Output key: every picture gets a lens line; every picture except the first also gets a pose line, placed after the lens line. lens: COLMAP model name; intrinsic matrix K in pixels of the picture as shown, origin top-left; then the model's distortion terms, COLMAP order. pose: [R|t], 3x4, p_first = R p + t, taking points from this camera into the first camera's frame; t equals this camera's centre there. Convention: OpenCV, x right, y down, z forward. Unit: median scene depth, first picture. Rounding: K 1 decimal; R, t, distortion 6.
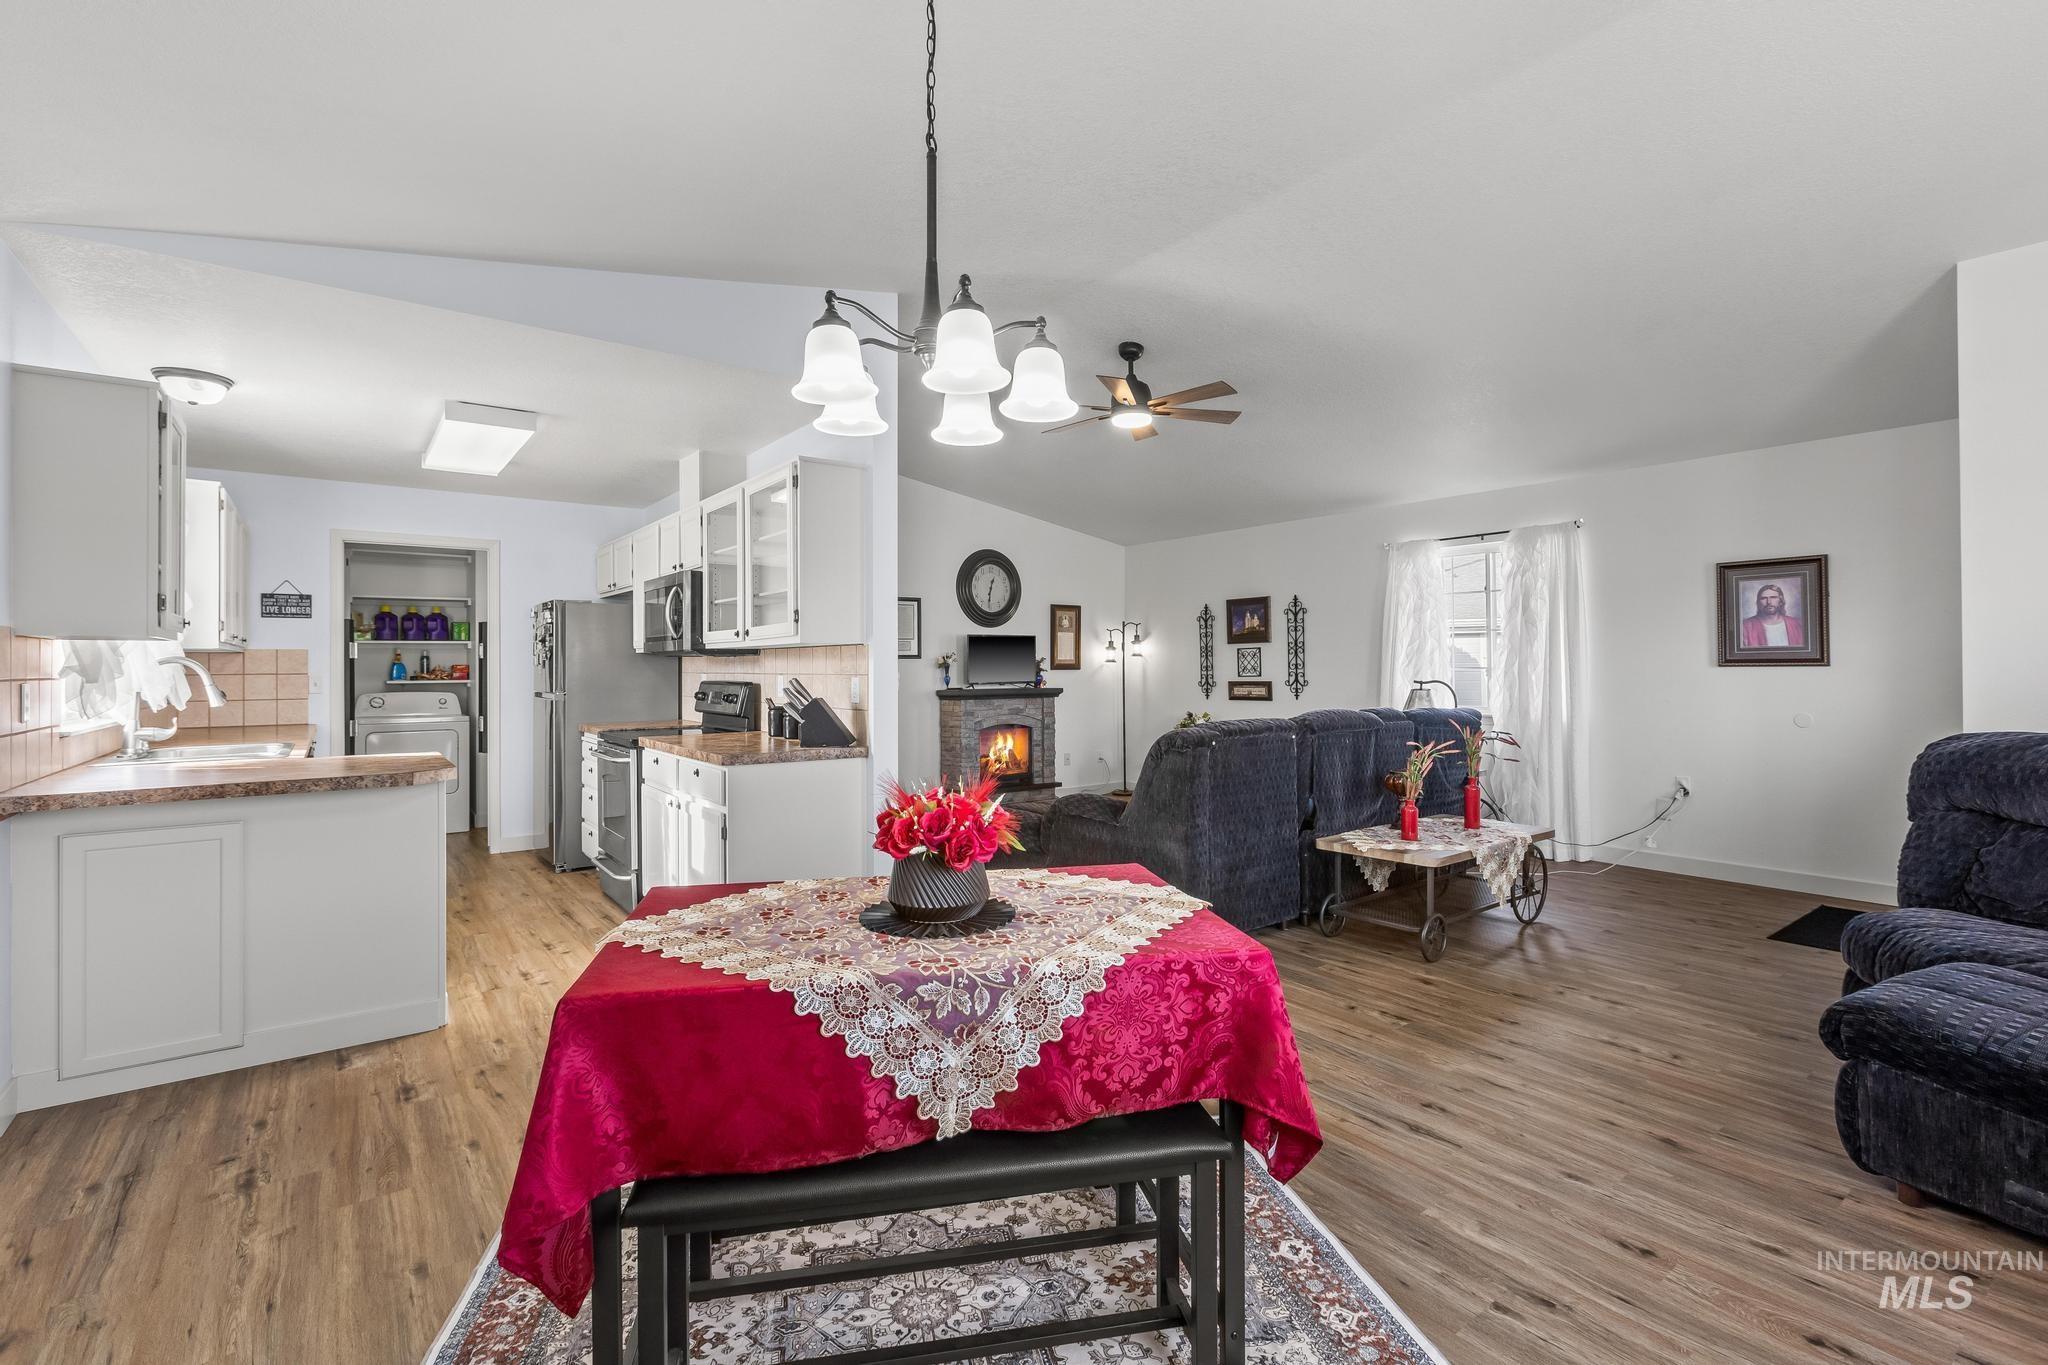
lens RADIAL K [[921.8, 0, 1027.1], [0, 921.8, 661.6], [0, 0, 1]] dist [-0.019612, 0.014443]
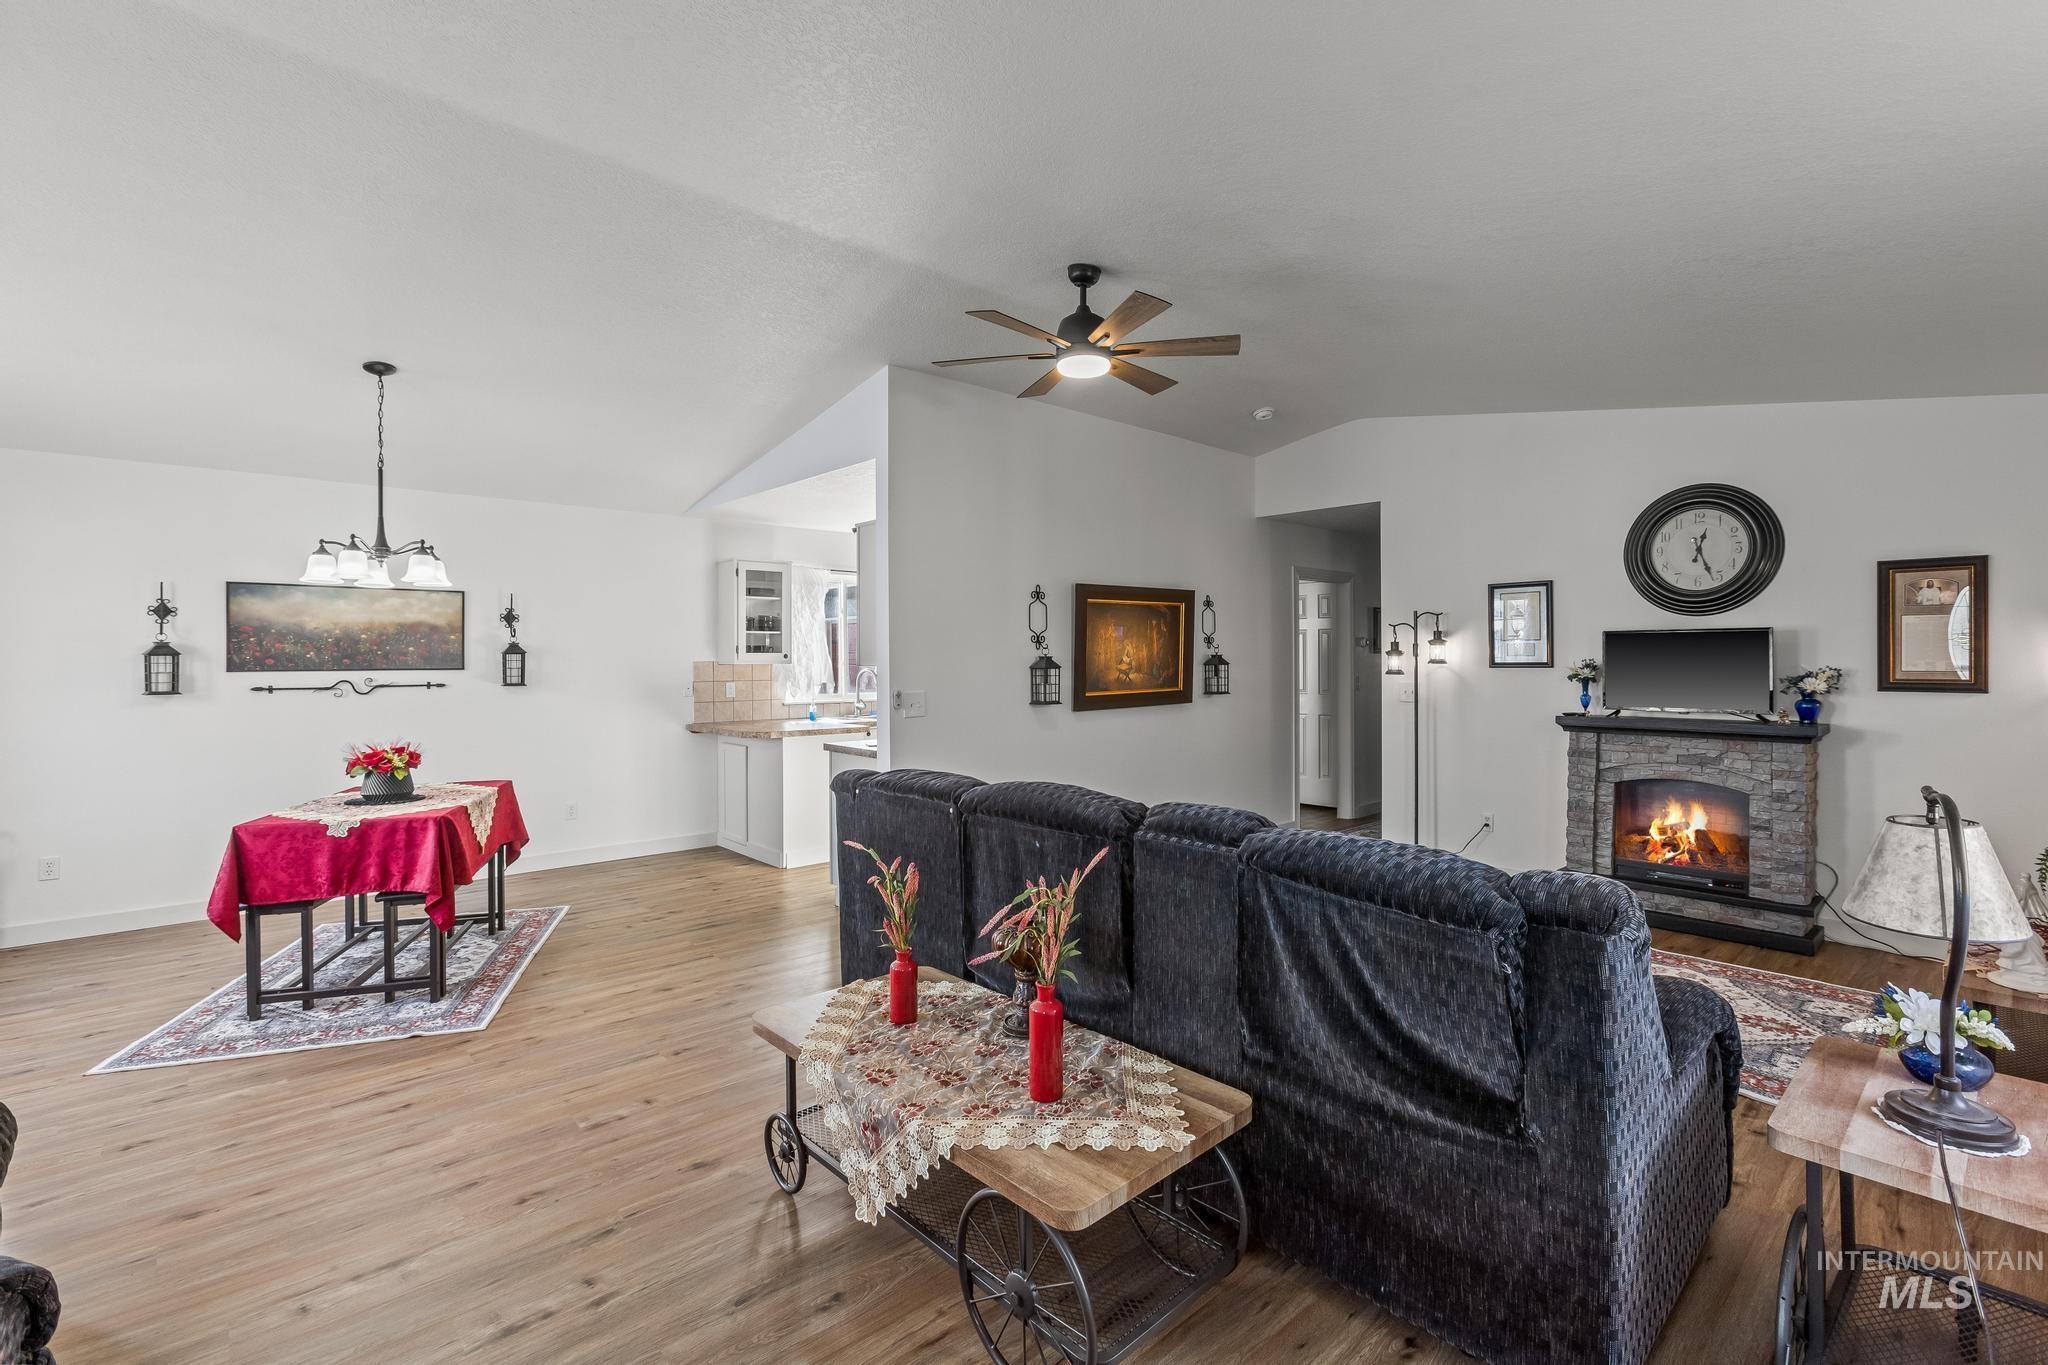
lens RADIAL K [[921.8, 0, 1027.1], [0, 921.8, 661.6], [0, 0, 1]] dist [-0.019612, 0.014443]
pose [[0.085881, 0.009143, -0.996263, 0.604634], [0.009255, 0.999907, 0.009974, -0.020444], [0.996262, -0.010077, 0.085788, 0.627606]]
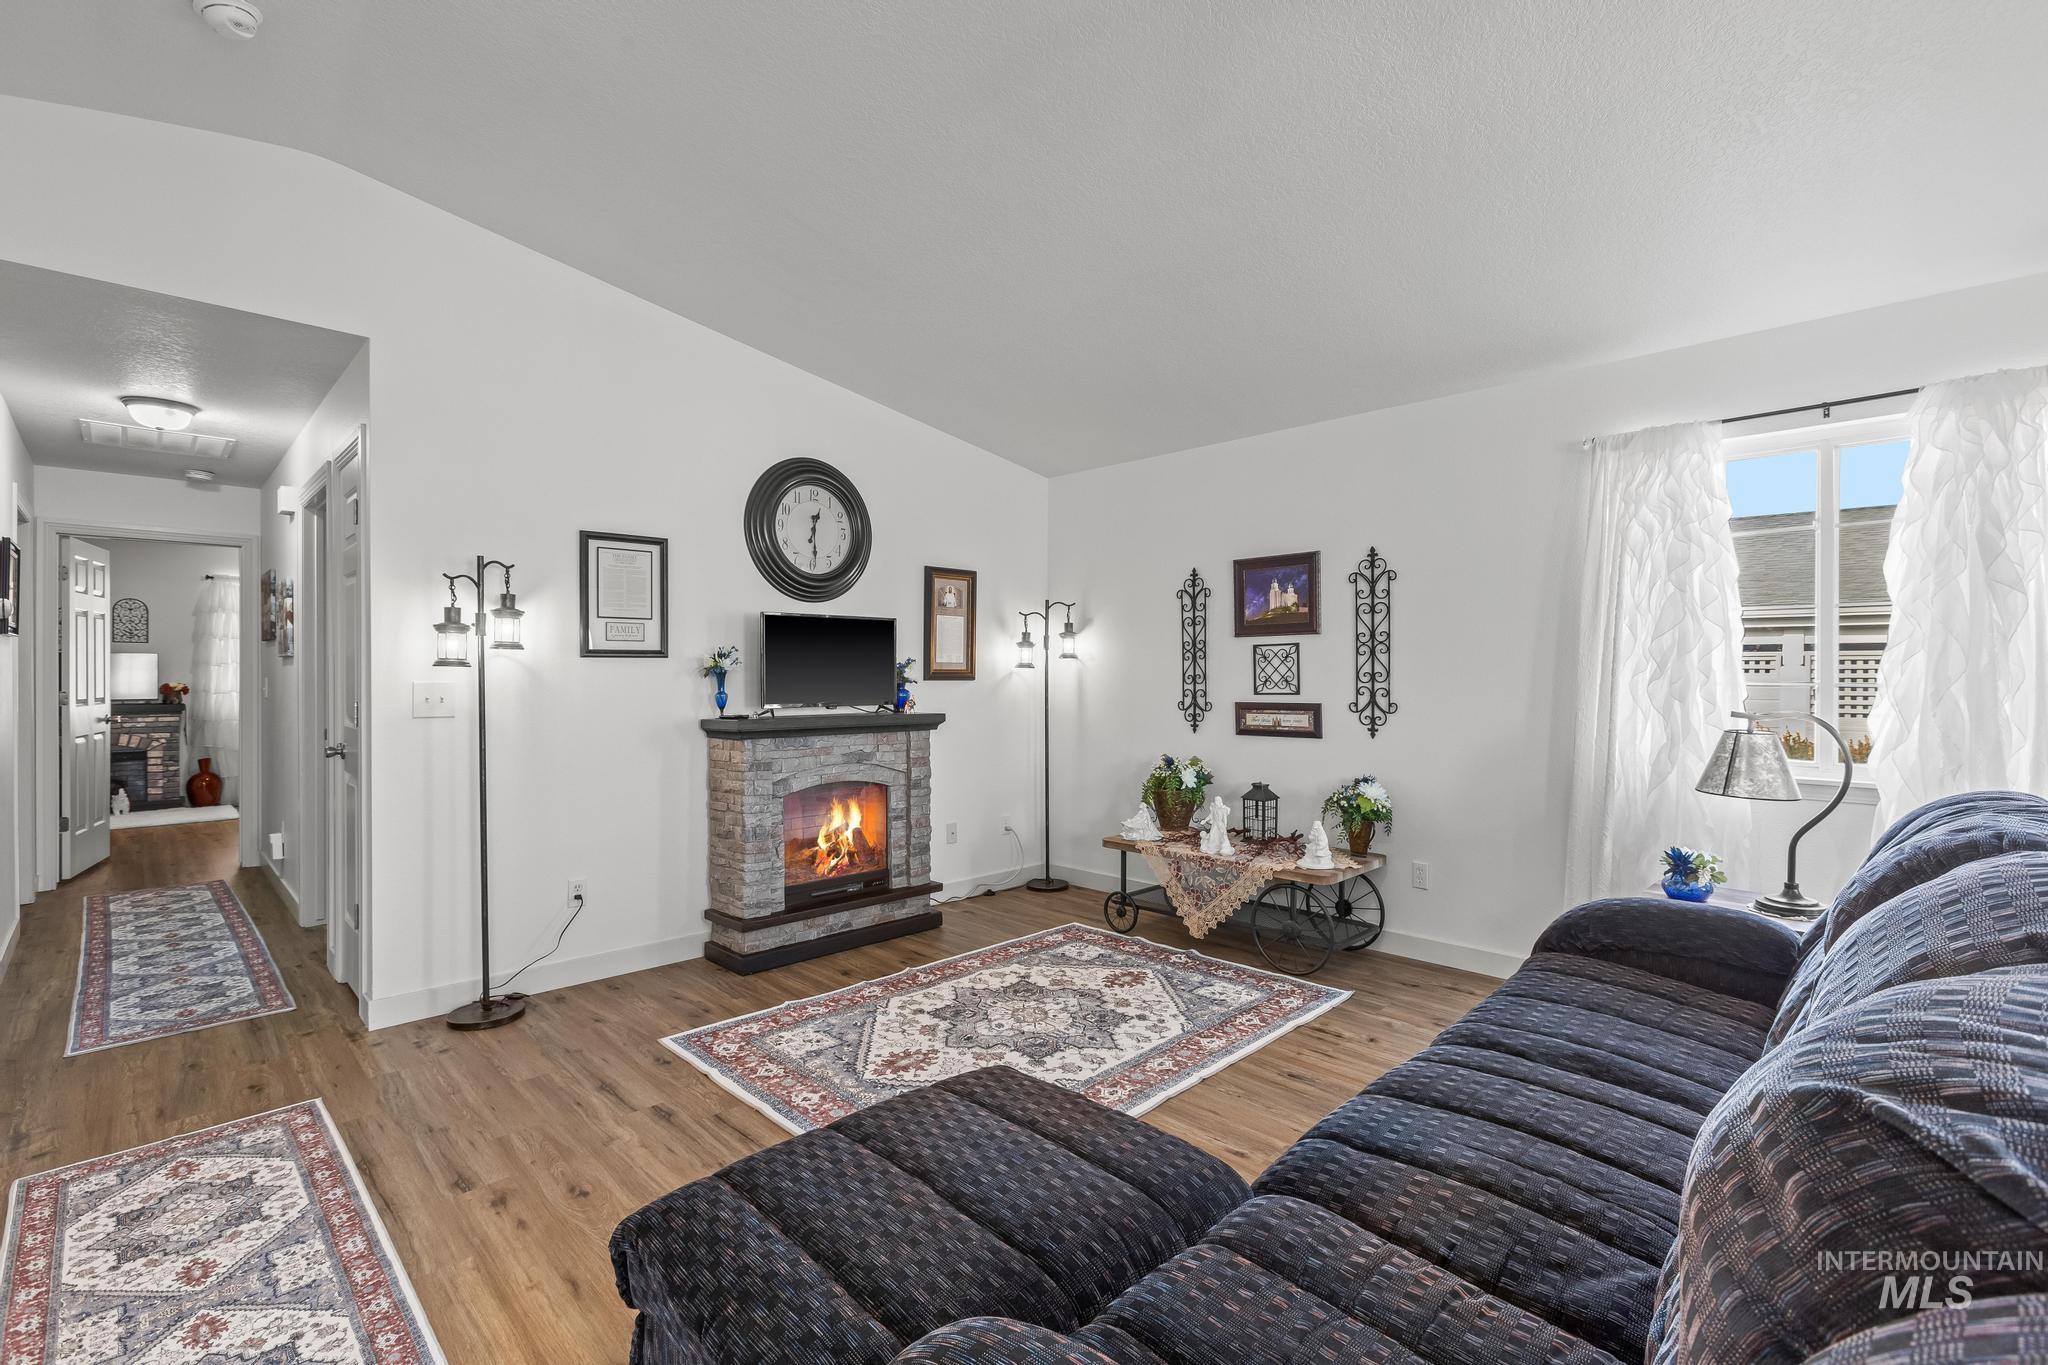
lens RADIAL K [[937.0, 0, 1024.0], [0, 937.0, 682.5], [0, 0, 1]] dist [-0.023185, 0.015033]
pose [[0.992064, 0.005157, 0.125630, 0.018285], [-0.006937, 0.999882, 0.013734, 0.002400], [-0.125544, -0.014497, 0.991982, 0.531197]]
